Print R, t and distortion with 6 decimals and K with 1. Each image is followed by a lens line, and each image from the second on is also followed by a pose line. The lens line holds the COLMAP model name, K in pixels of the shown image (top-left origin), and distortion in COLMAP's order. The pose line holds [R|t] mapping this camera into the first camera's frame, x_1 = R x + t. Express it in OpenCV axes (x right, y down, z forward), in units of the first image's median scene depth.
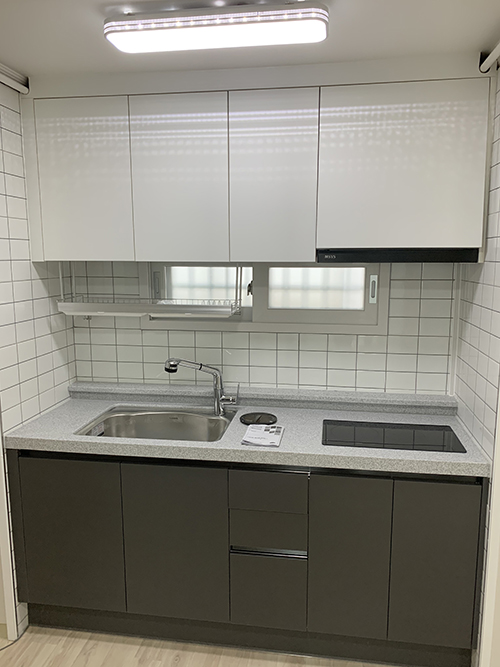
lens RADIAL K [[506.6, 0, 250.0], [0, 506.6, 333.5], [0, 0, 1]] dist [0.041101, -0.041572]
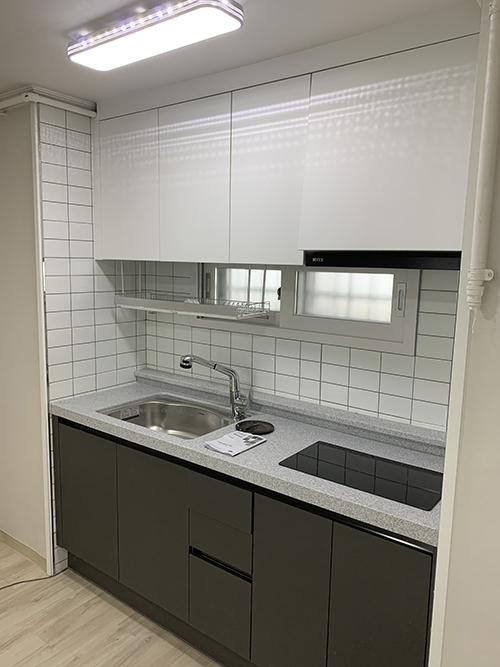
lens RADIAL K [[506.6, 0, 250.0], [0, 506.6, 333.5], [0, 0, 1]] dist [0.041101, -0.041572]
pose [[0.878483, 0.087409, -0.469709, 0.473339], [-0.094045, 0.995524, 0.009369, -0.017950], [0.468426, 0.035943, 0.882772, 0.149565]]
